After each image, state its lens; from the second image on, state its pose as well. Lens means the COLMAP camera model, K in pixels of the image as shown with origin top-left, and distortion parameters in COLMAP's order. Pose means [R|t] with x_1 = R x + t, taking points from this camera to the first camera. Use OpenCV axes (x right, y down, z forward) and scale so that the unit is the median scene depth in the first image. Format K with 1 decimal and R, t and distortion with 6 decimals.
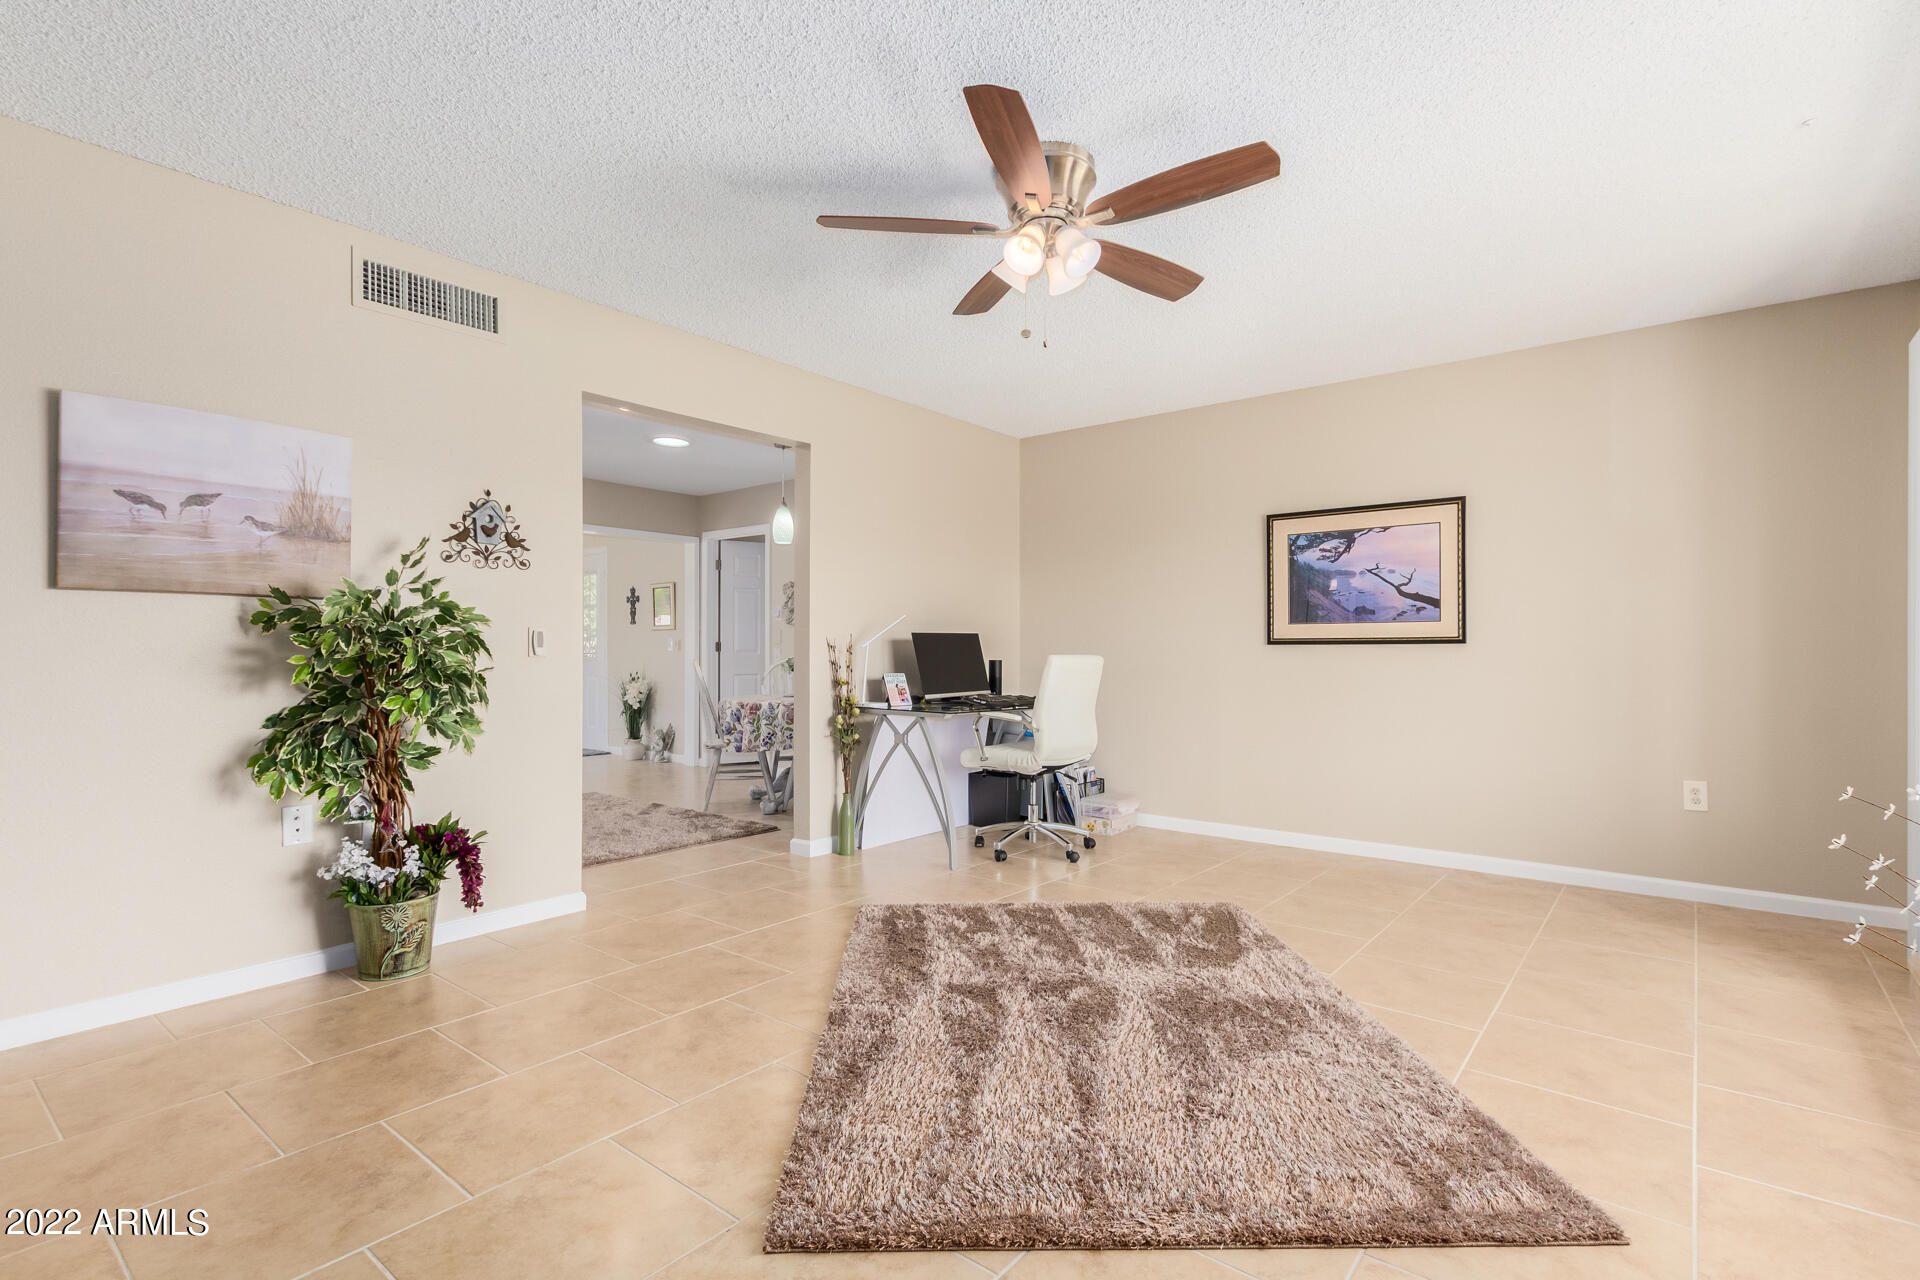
lens RADIAL K [[892.0, 0, 956.5], [0, 892.0, 655.1], [0, 0, 1]] dist [0.004838, -0.002060]
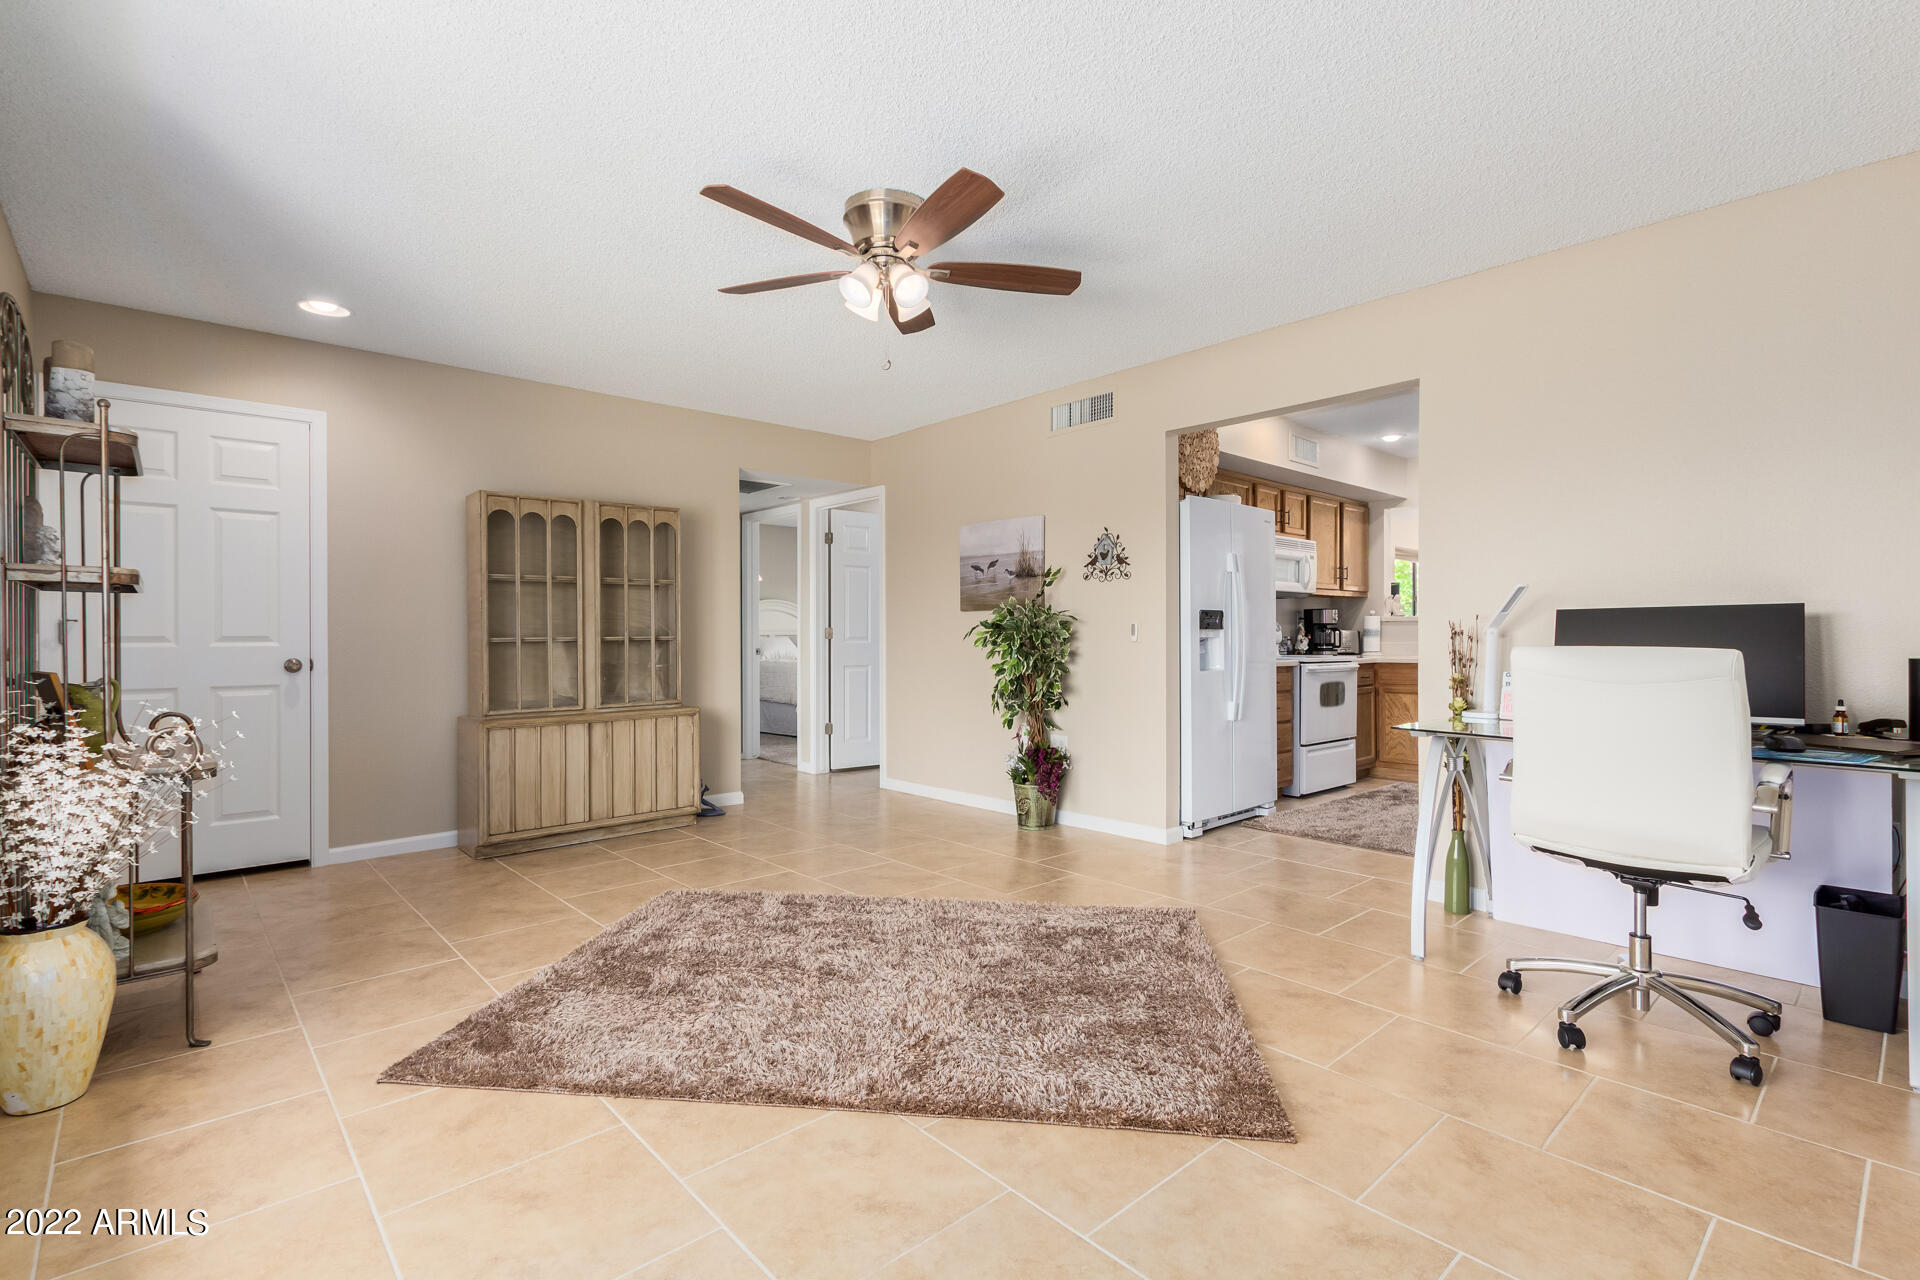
lens RADIAL K [[892.0, 0, 976.0], [0, 892.0, 634.9], [0, 0, 1]] dist [0.004838, -0.002060]
pose [[-0.137133, -0.003715, -0.990546, 0.382000], [-0.004963, 0.999983, -0.003063, -0.002038], [0.990540, 0.004496, -0.137149, 0.403772]]
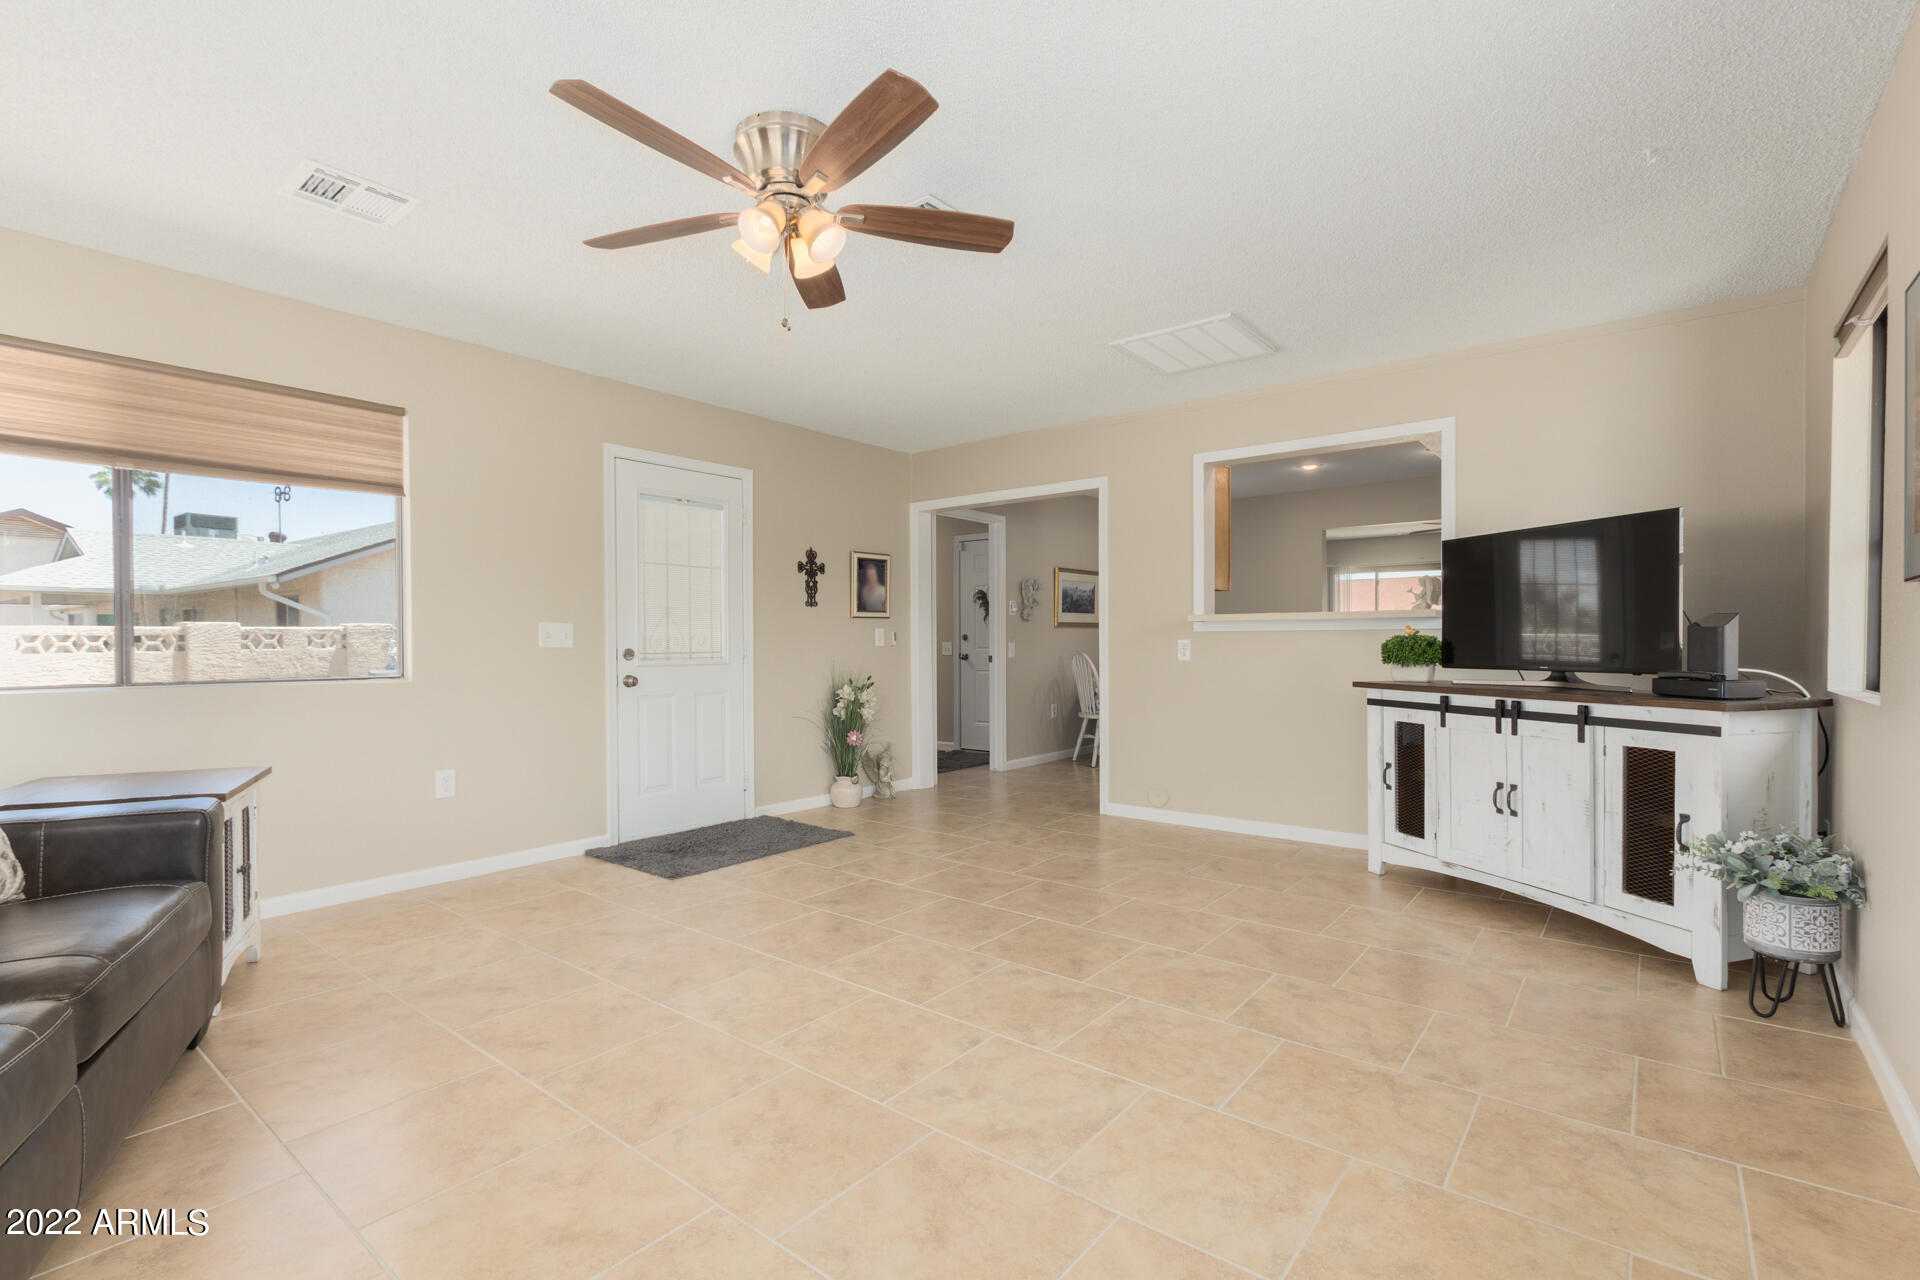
lens RADIAL K [[892.0, 0, 972.4], [0, 892.0, 645.7], [0, 0, 1]] dist [0.004838, -0.002060]
pose [[-0.040899, -0.009249, 0.999120, -1.100033], [0.009560, 0.999908, 0.009648, -0.011978], [-0.999118, 0.009946, -0.040807, 0.987172]]
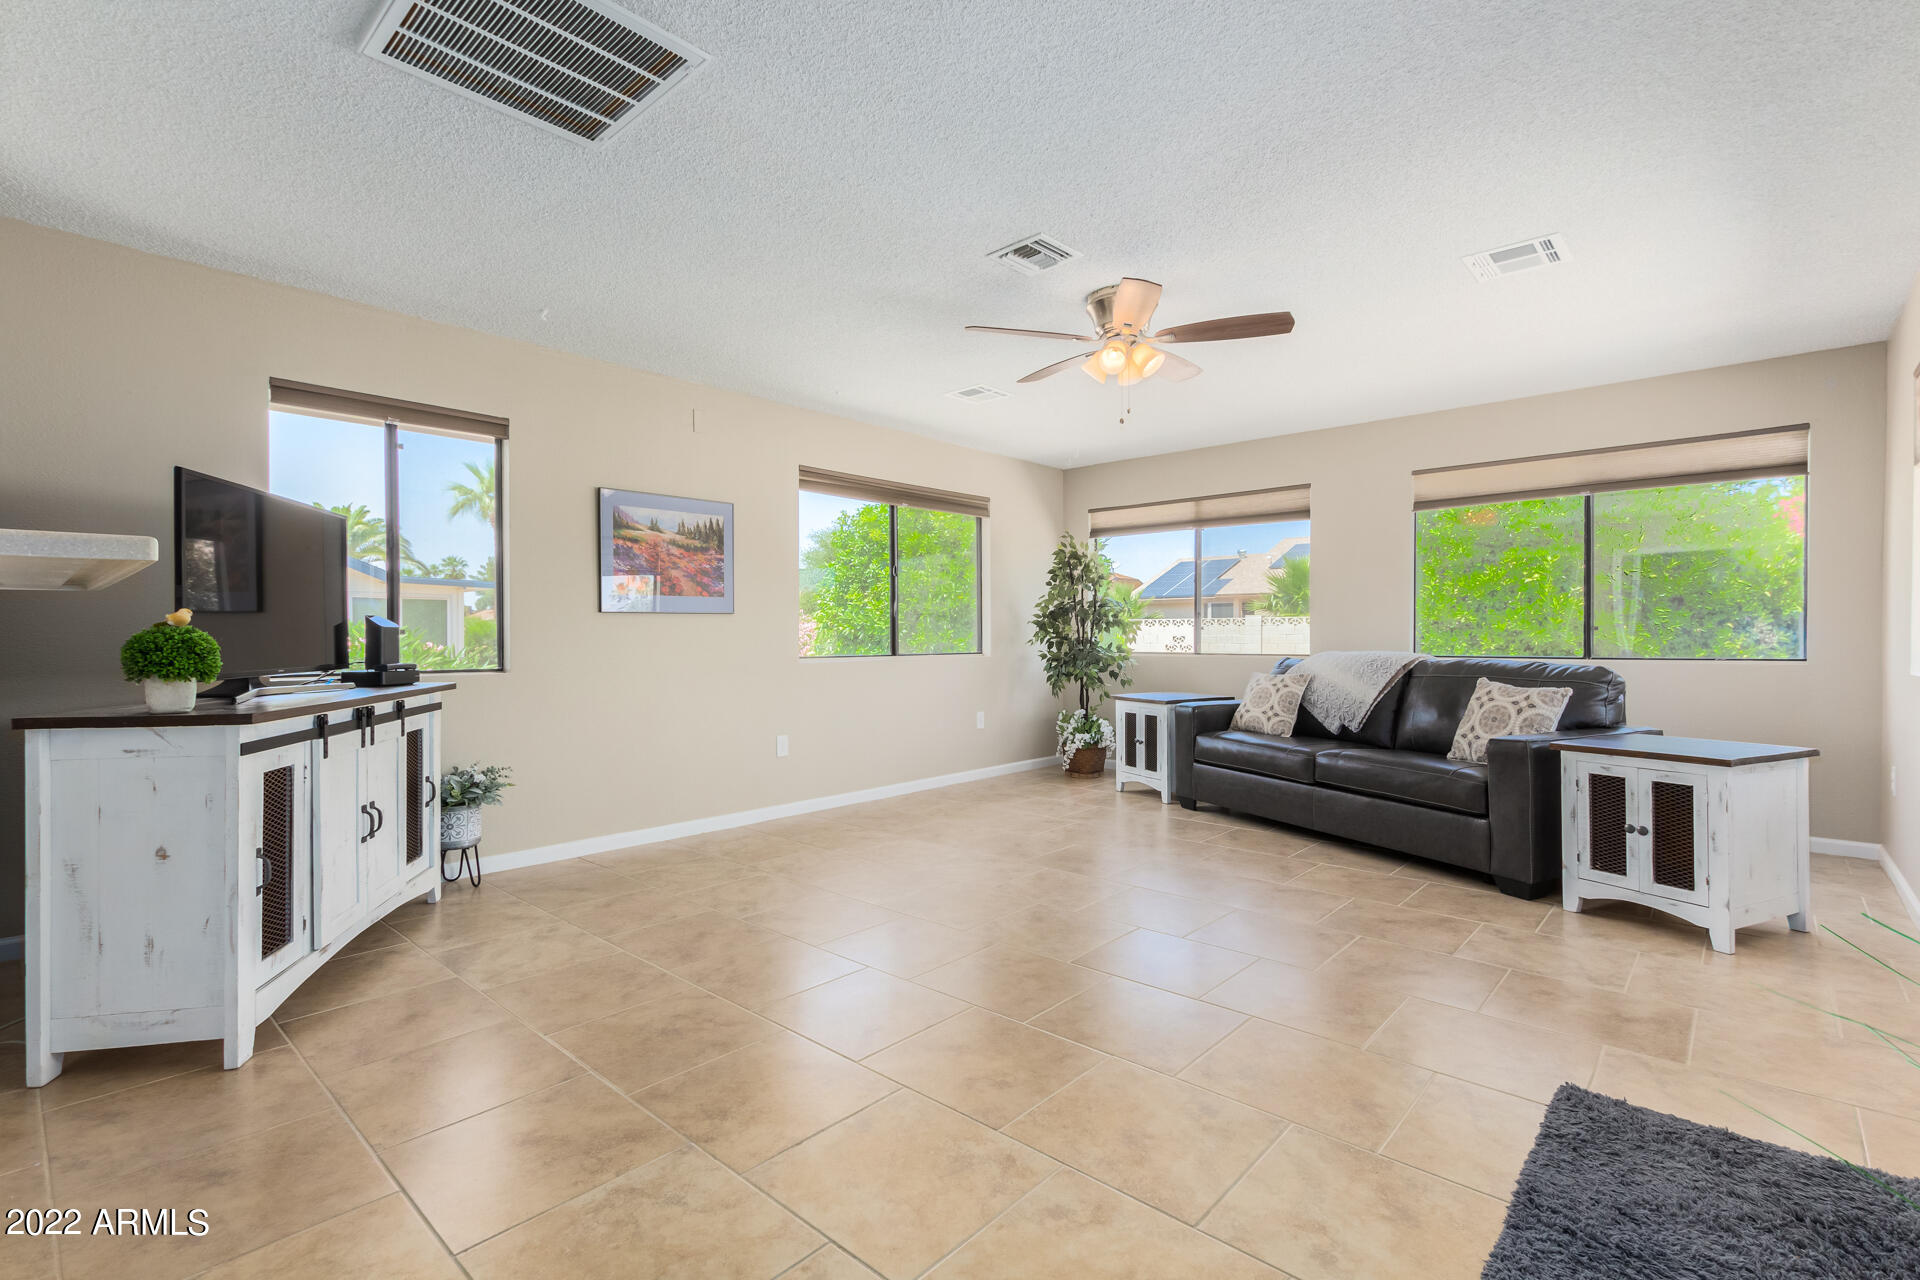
lens RADIAL K [[868.5, 0, 947.5], [0, 868.5, 636.8], [0, 0, 1]] dist [0.003138, -0.000195]
pose [[-0.058426, -0.001497, -0.998291, -0.332991], [-0.004738, 0.999988, -0.001222, -0.008468], [0.998281, 0.004659, -0.058432, 0.973357]]
